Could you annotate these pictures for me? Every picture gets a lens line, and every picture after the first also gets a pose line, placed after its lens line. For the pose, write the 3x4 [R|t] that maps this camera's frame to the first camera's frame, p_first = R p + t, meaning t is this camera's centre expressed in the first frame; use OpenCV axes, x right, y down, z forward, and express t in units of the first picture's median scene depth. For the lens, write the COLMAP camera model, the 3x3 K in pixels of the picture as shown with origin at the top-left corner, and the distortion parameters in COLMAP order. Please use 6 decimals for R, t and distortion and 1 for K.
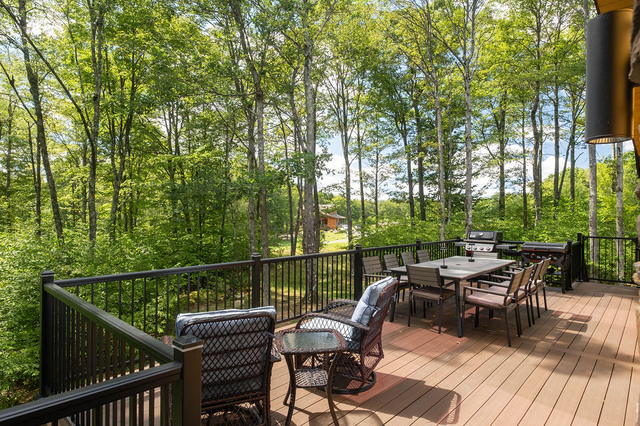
lens RADIAL K [[367.8, 0, 320.0], [0, 367.8, 213.0], [0, 0, 1]] dist [-0.001425, -0.000043]
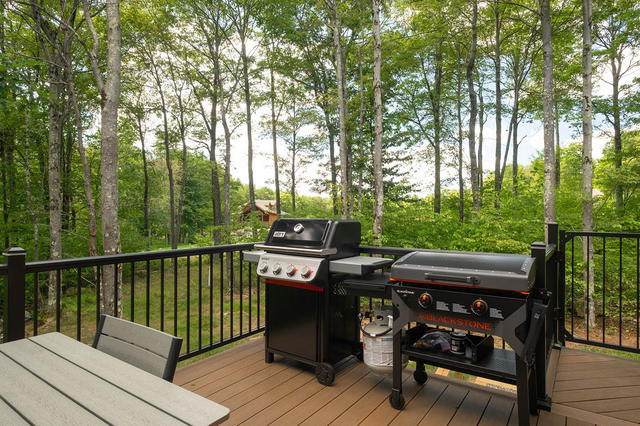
lens RADIAL K [[367.8, 0, 320.0], [0, 367.8, 213.0], [0, 0, 1]] dist [-0.001425, -0.000043]
pose [[0.992646, -0.003247, 0.121008, 0.114609], [0.002315, 0.999967, 0.007843, 0.010984], [-0.121029, -0.007505, 0.992621, 0.178686]]
